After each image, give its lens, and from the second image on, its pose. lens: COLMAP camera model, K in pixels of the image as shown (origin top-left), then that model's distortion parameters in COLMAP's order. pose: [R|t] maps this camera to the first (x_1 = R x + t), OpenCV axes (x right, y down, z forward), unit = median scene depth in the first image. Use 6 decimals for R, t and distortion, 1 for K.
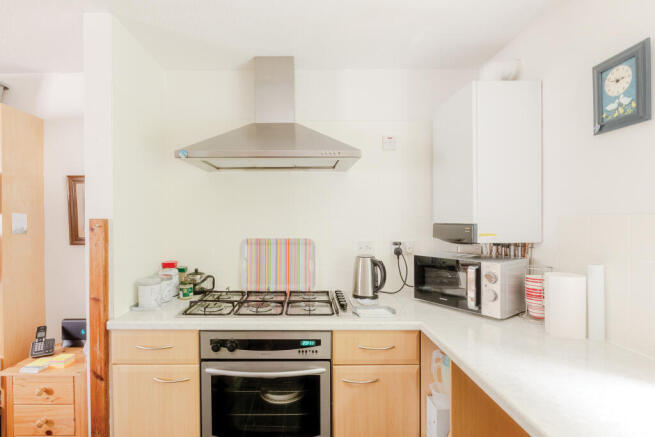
lens RADIAL K [[321.3, 0, 324.7], [0, 321.3, 220.7], [0, 0, 1]] dist [-0.001409, 0.000810]
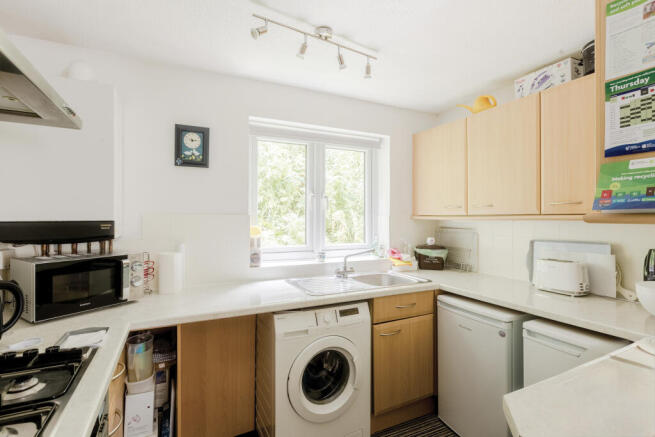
lens RADIAL K [[321.3, 0, 326.7], [0, 321.3, 216.4], [0, 0, 1]] dist [-0.001409, 0.000810]
pose [[-0.441355, 0.010463, 0.897272, -1.037135], [0.010828, 0.999921, -0.006333, 0.013223], [-0.897267, 0.006921, -0.441434, 1.107571]]
